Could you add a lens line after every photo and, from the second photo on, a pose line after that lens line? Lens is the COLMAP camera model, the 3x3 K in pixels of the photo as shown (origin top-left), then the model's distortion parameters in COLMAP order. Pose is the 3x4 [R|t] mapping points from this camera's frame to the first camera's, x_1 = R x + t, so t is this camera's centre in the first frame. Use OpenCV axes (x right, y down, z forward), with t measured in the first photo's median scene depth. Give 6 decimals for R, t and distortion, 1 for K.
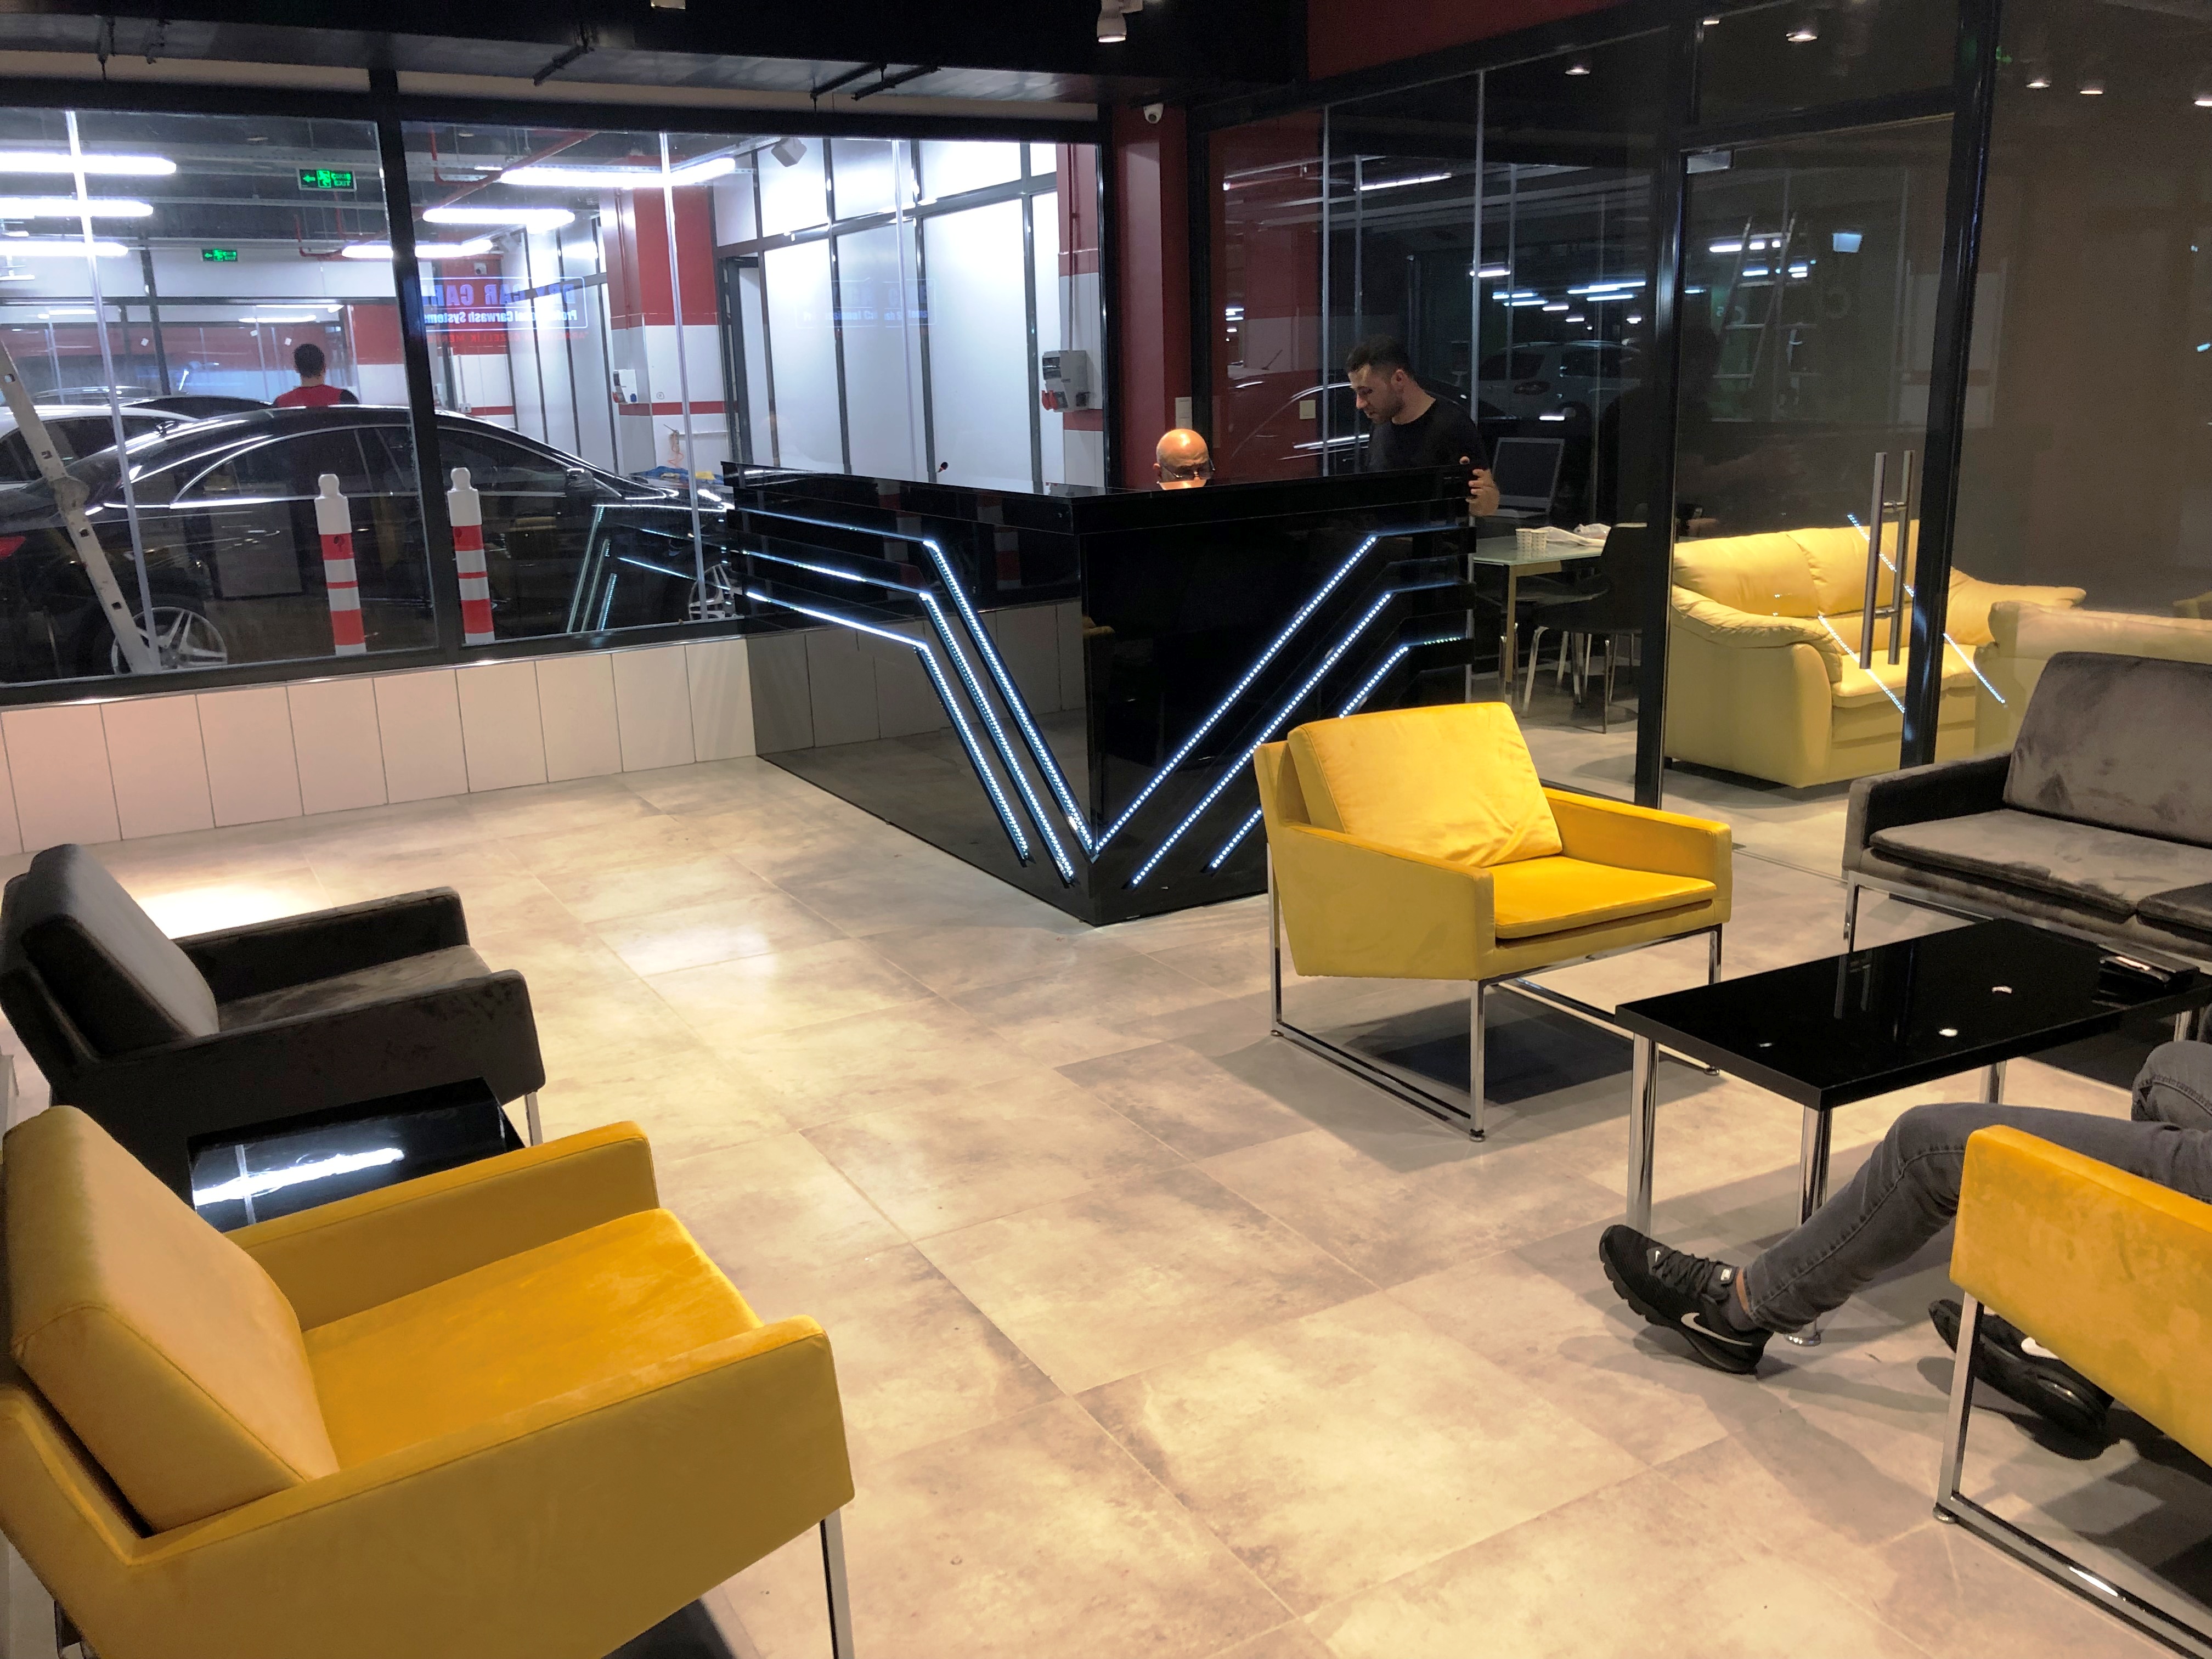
lens RADIAL K [[1825.1, 0, 1104.8], [0, 1825.1, 831.6], [0, 0, 1]] dist [0.008170, 0.000504]
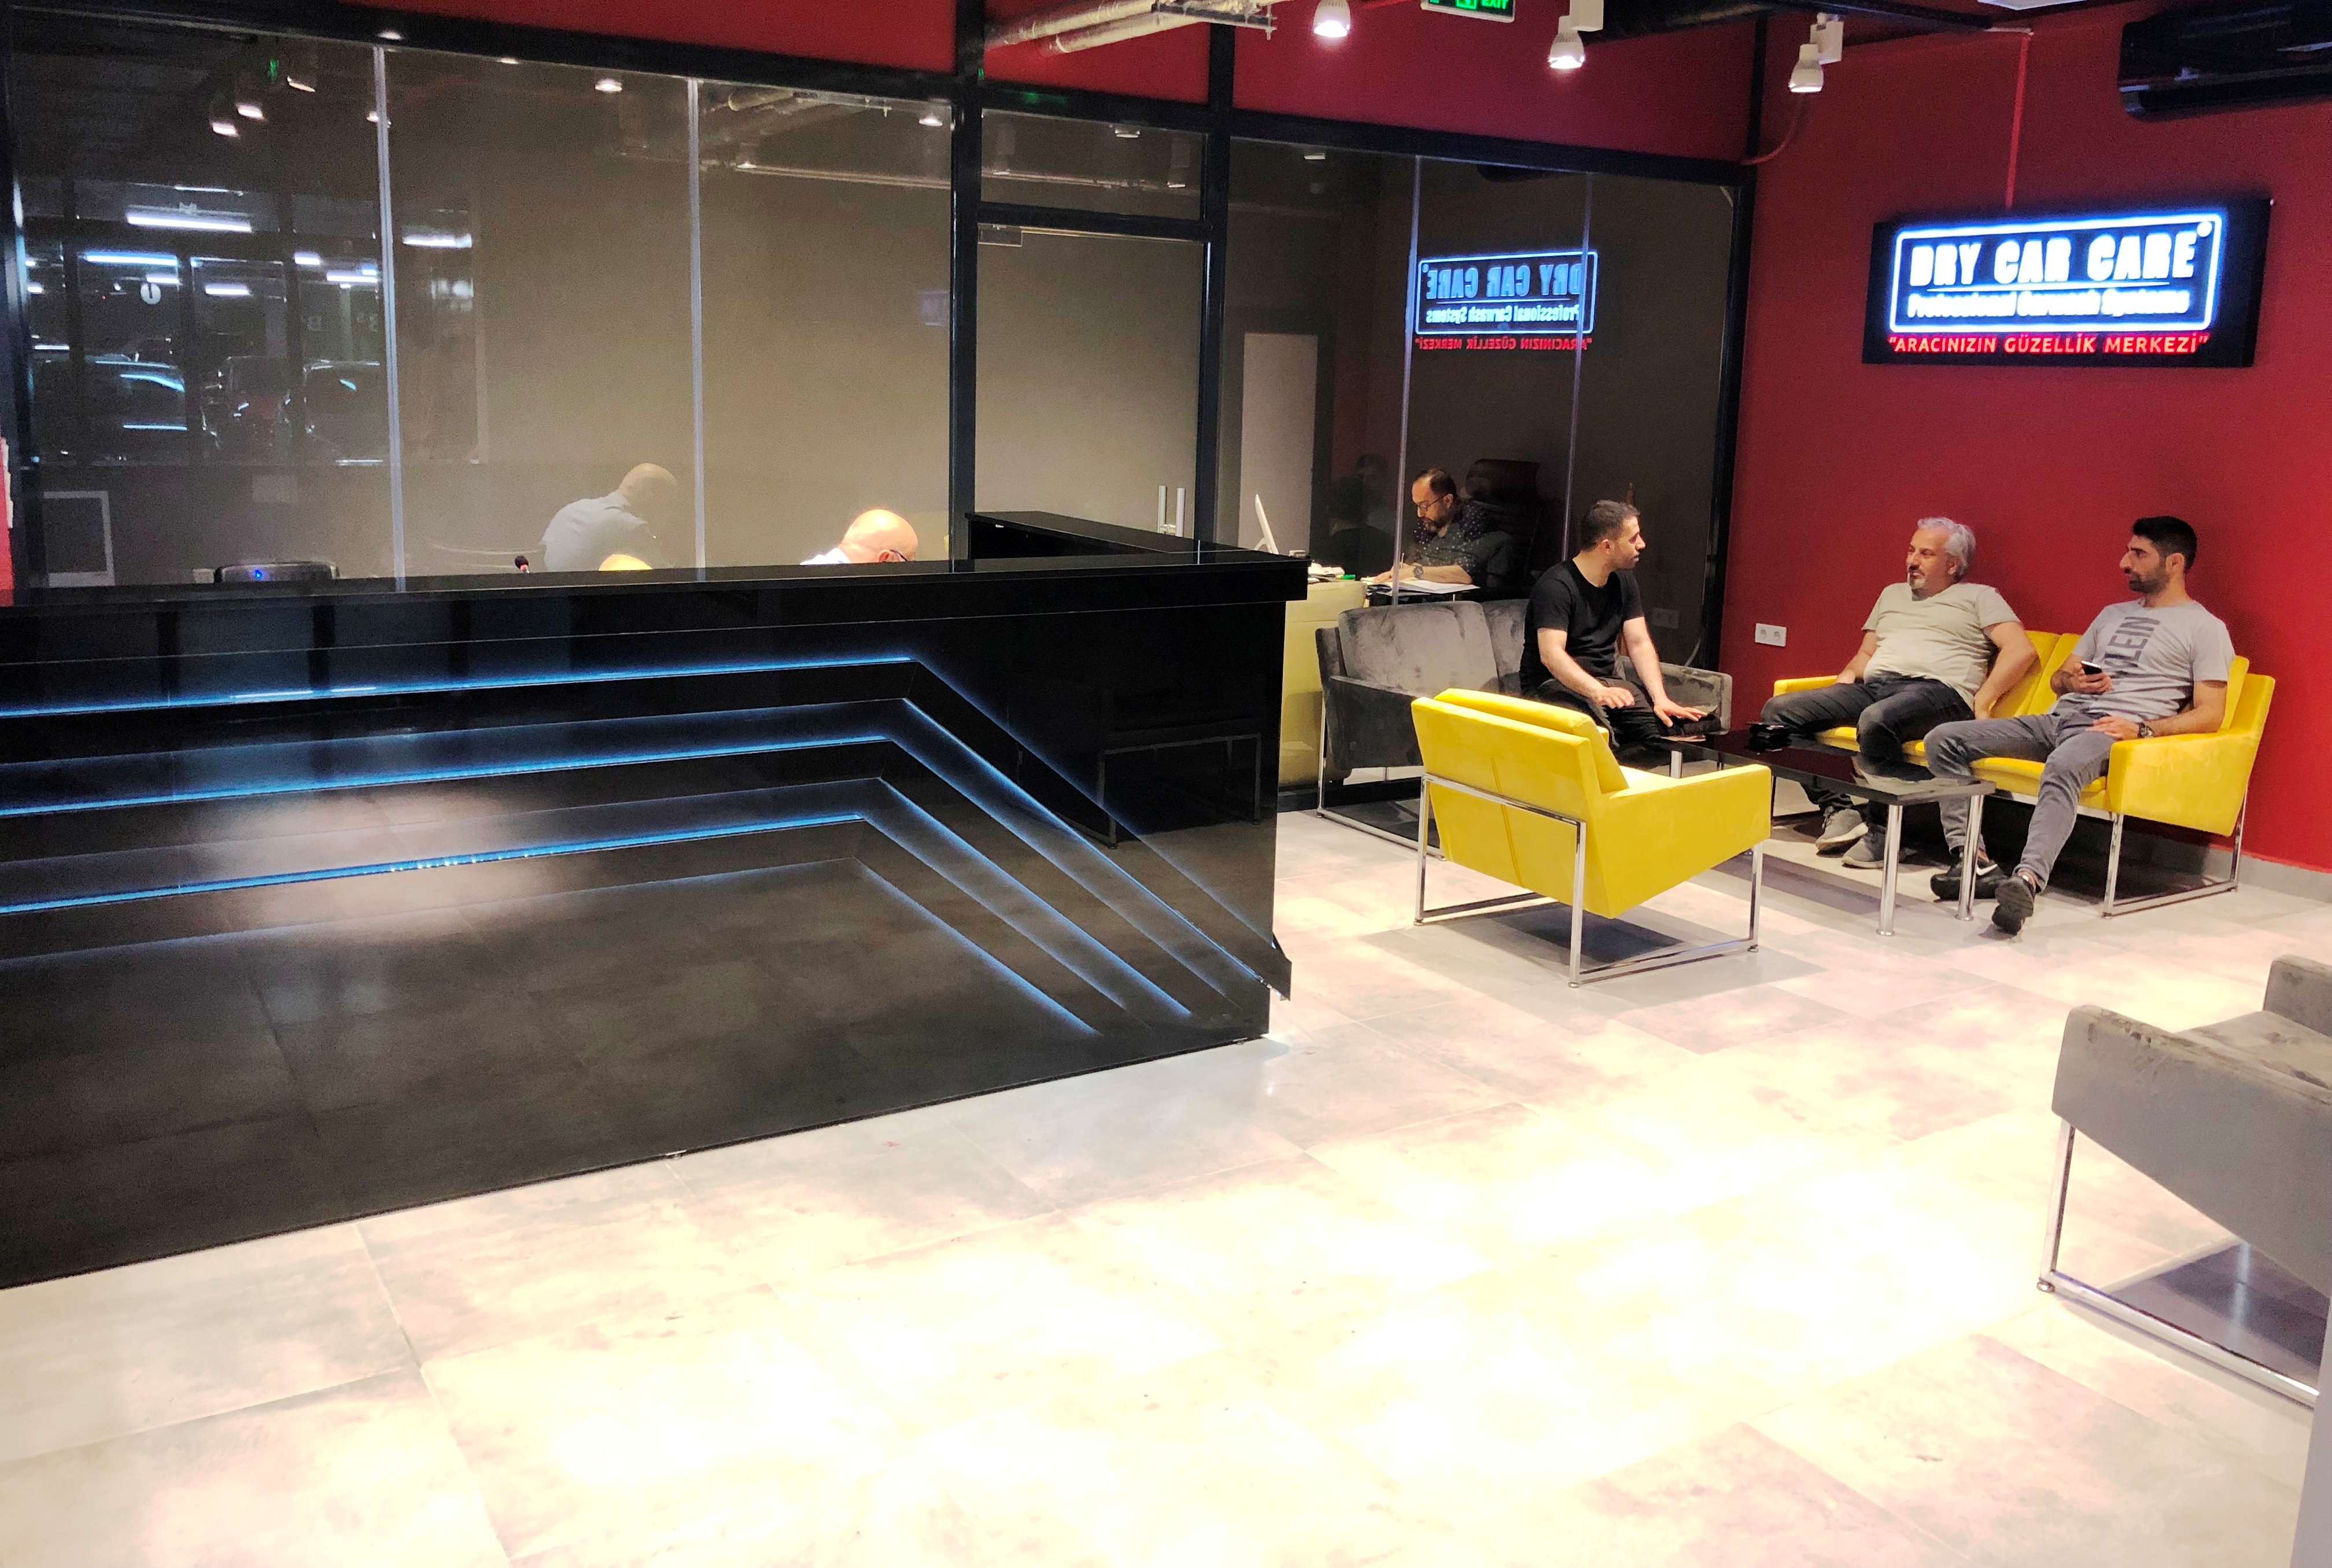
lens RADIAL K [[1832.1, 0, 1165.6], [0, 1832.1, 771.3], [0, 0, 1]] dist [-0.015111, -0.000972]
pose [[-0.028446, -0.179479, 0.983350, -1.001570], [0.228203, 0.956604, 0.181199, -0.285511], [-0.973198, 0.229558, 0.013746, 1.182775]]
